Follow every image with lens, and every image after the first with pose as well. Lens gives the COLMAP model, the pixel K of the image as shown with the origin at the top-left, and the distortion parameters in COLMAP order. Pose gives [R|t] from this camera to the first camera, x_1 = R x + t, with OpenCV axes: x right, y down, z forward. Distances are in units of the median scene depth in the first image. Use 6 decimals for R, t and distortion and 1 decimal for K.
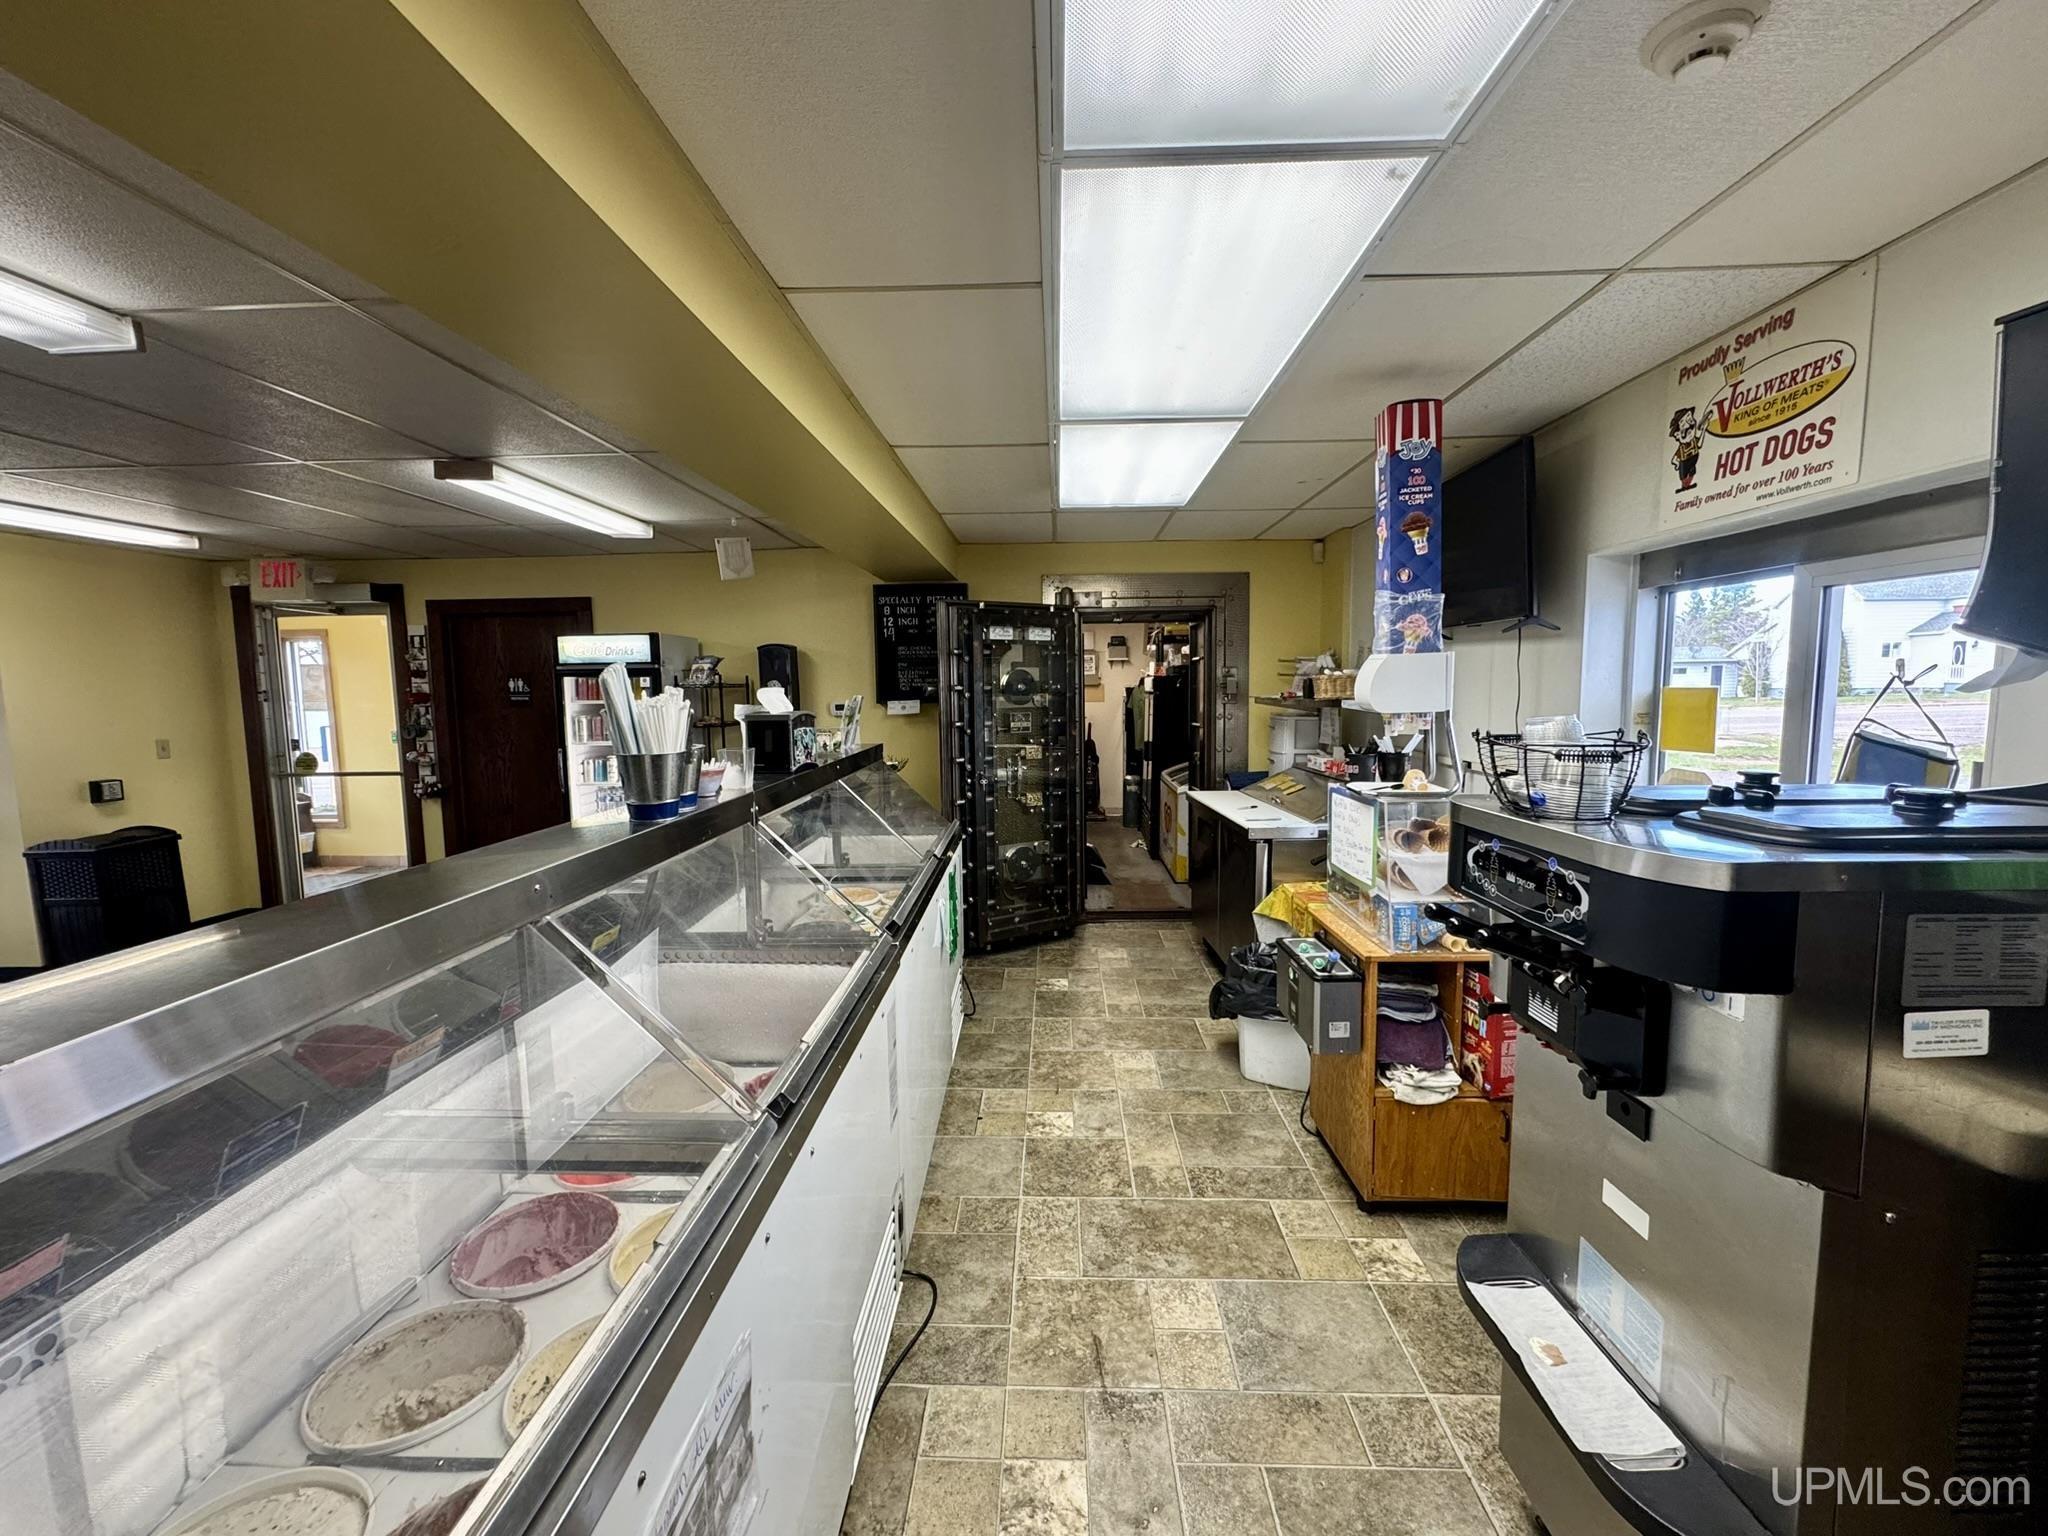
lens RADIAL K [[818.6, 0, 1030.8], [0, 818.6, 766.3], [0, 0, 1]] dist [-0.000245, 0.000052]
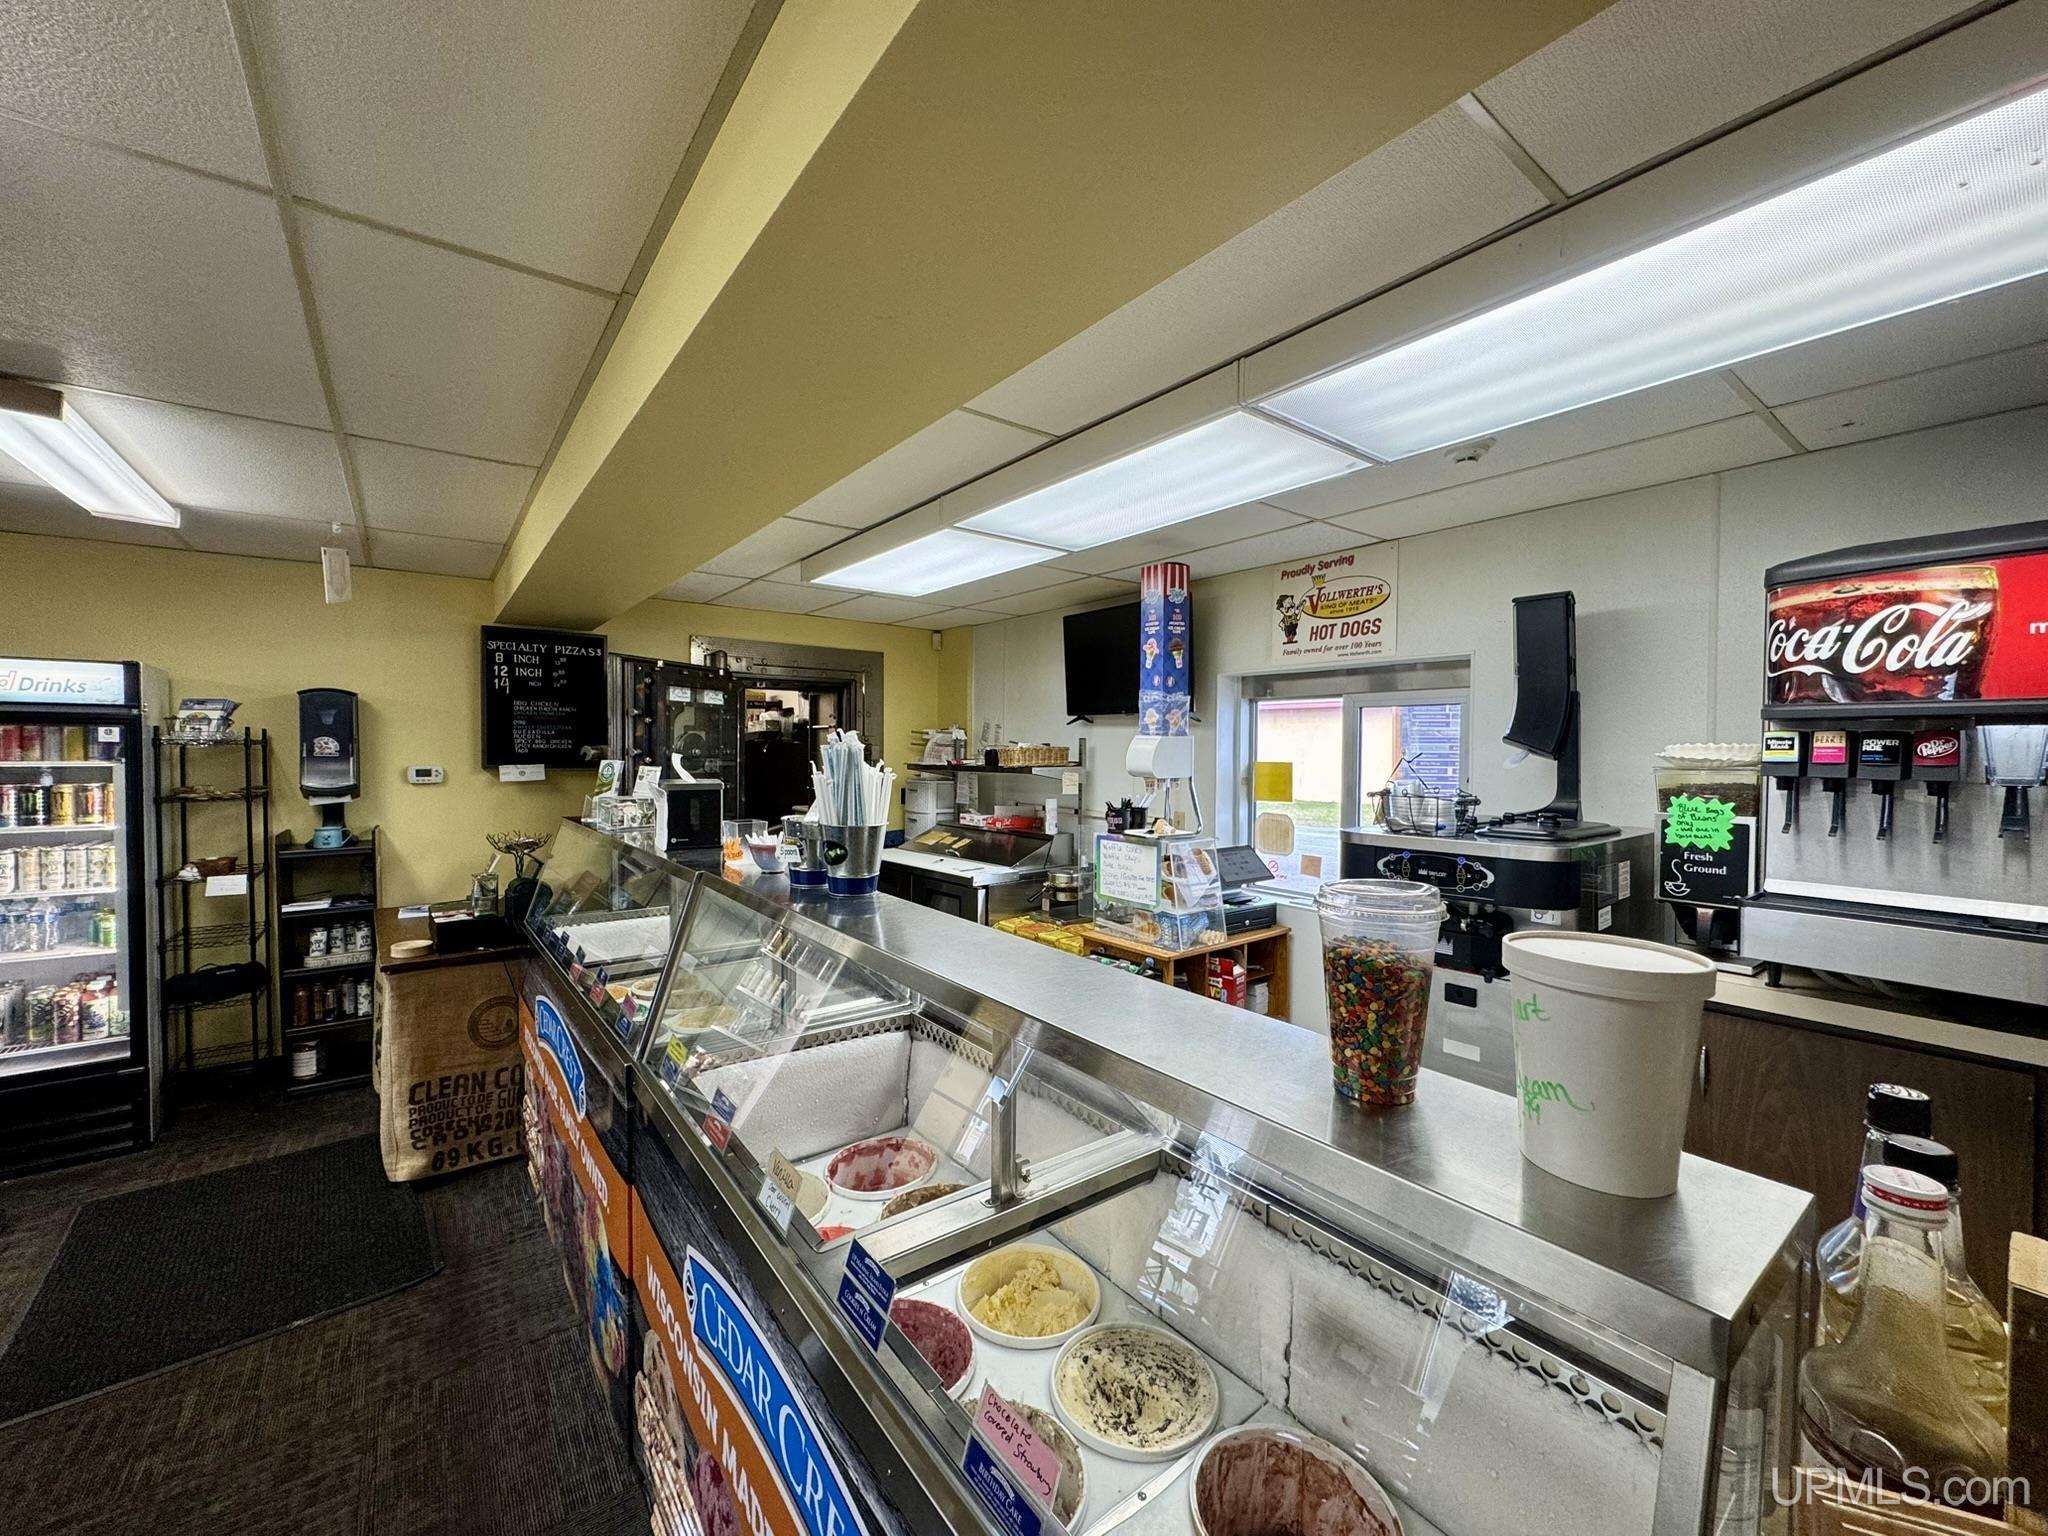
lens RADIAL K [[818.6, 0, 993.5], [0, 818.6, 768.2], [0, 0, 1]] dist [-0.000245, 0.000052]
pose [[0.782923, 0.004460, 0.622102, -0.664711], [0.042864, 0.997211, -0.061093, -0.010408], [-0.620640, 0.074497, 0.780549, 0.094665]]
